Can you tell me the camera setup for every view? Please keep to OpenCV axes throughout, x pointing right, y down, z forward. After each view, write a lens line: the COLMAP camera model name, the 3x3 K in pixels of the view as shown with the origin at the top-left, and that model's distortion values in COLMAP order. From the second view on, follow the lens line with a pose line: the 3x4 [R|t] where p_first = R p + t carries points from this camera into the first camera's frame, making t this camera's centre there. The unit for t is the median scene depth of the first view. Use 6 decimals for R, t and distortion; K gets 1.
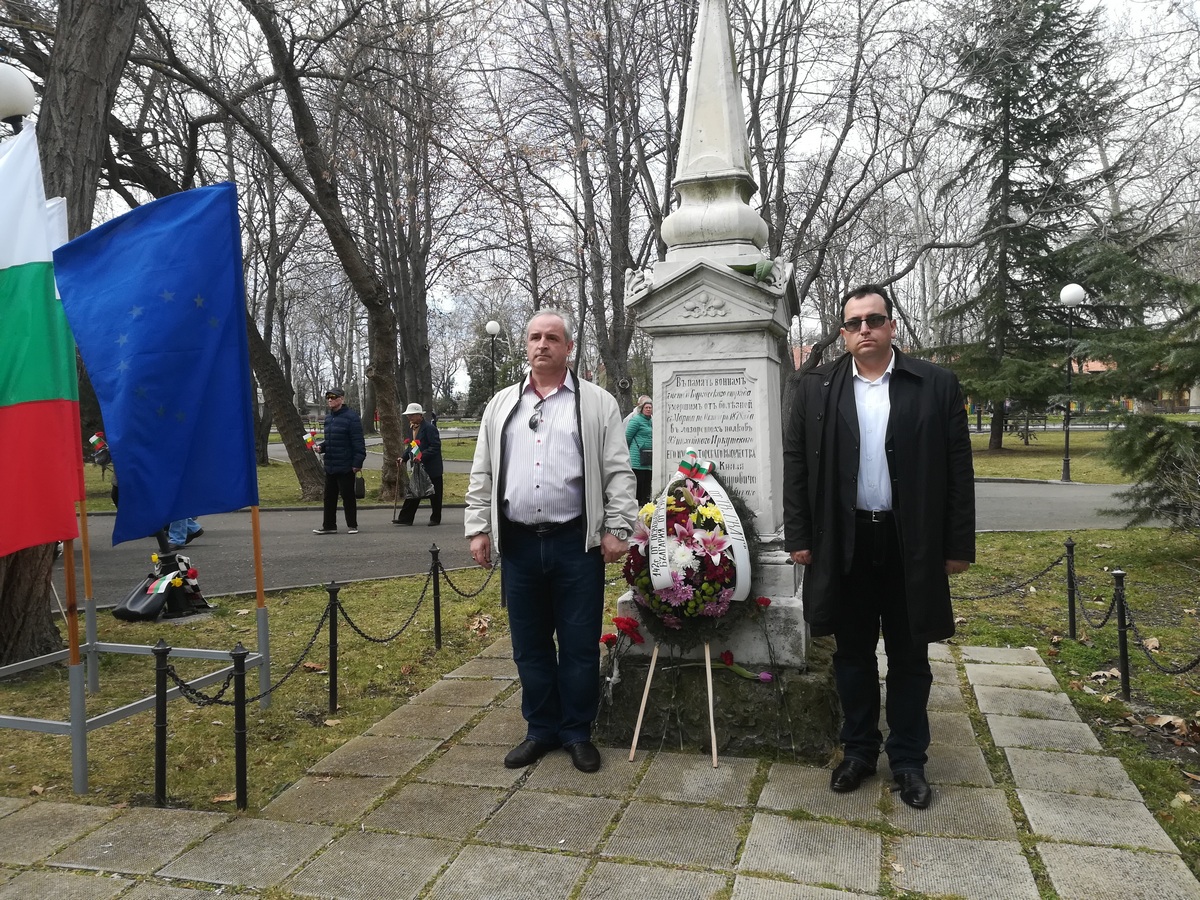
lens RADIAL K [[932.5, 0, 607.8], [0, 932.5, 452.2], [0, 0, 1]] dist [0.045079, -0.045797]
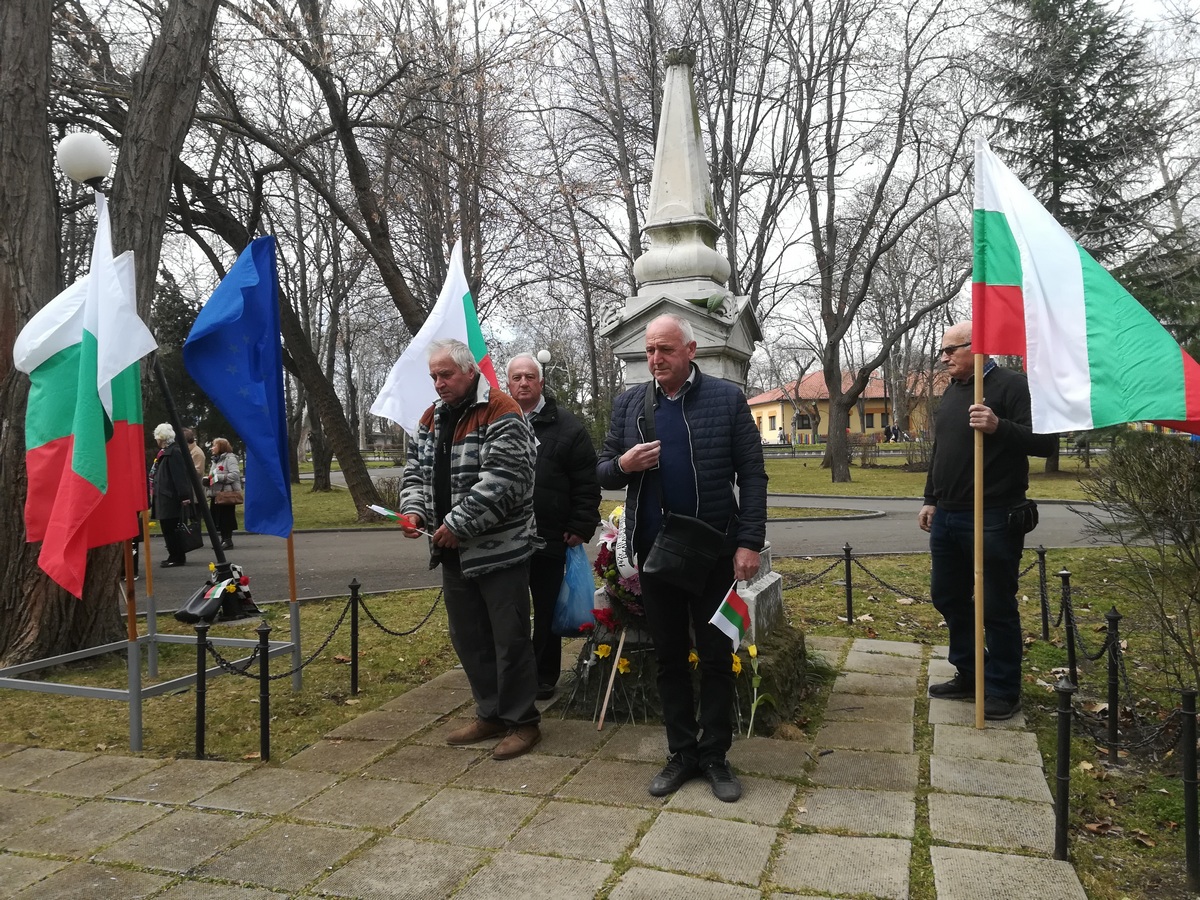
lens RADIAL K [[932.5, 0, 607.8], [0, 932.5, 452.2], [0, 0, 1]] dist [0.045079, -0.045797]
pose [[0.997792, -0.007080, -0.066039, 0.101719], [0.005142, 0.999552, -0.029472, 0.020161], [0.066218, 0.029067, 0.997382, -0.138473]]
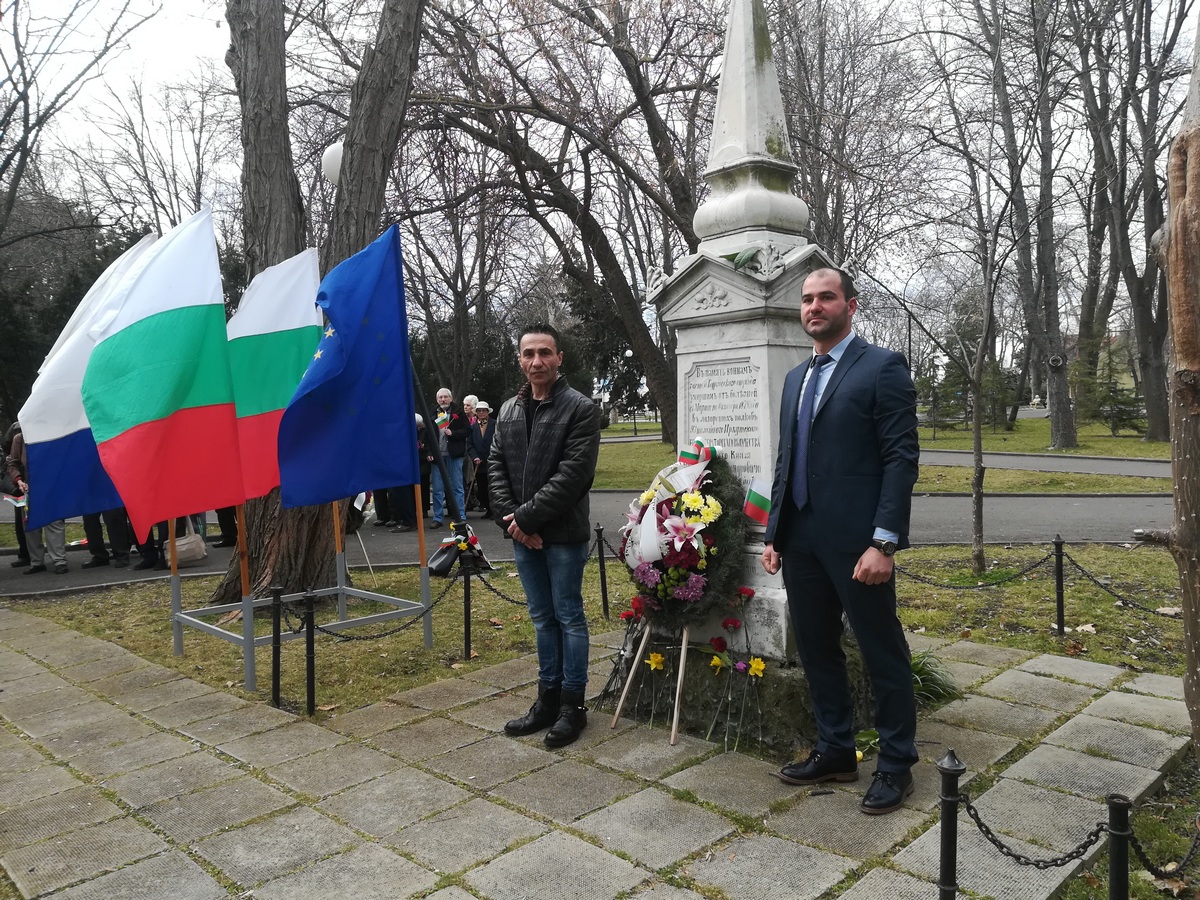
lens RADIAL K [[932.5, 0, 607.8], [0, 932.5, 452.2], [0, 0, 1]] dist [0.045079, -0.045797]
pose [[0.874946, 0.005687, -0.484187, 0.483434], [0.001654, 0.999890, 0.014733, -0.003095], [0.484218, -0.013691, 0.874840, 0.053557]]
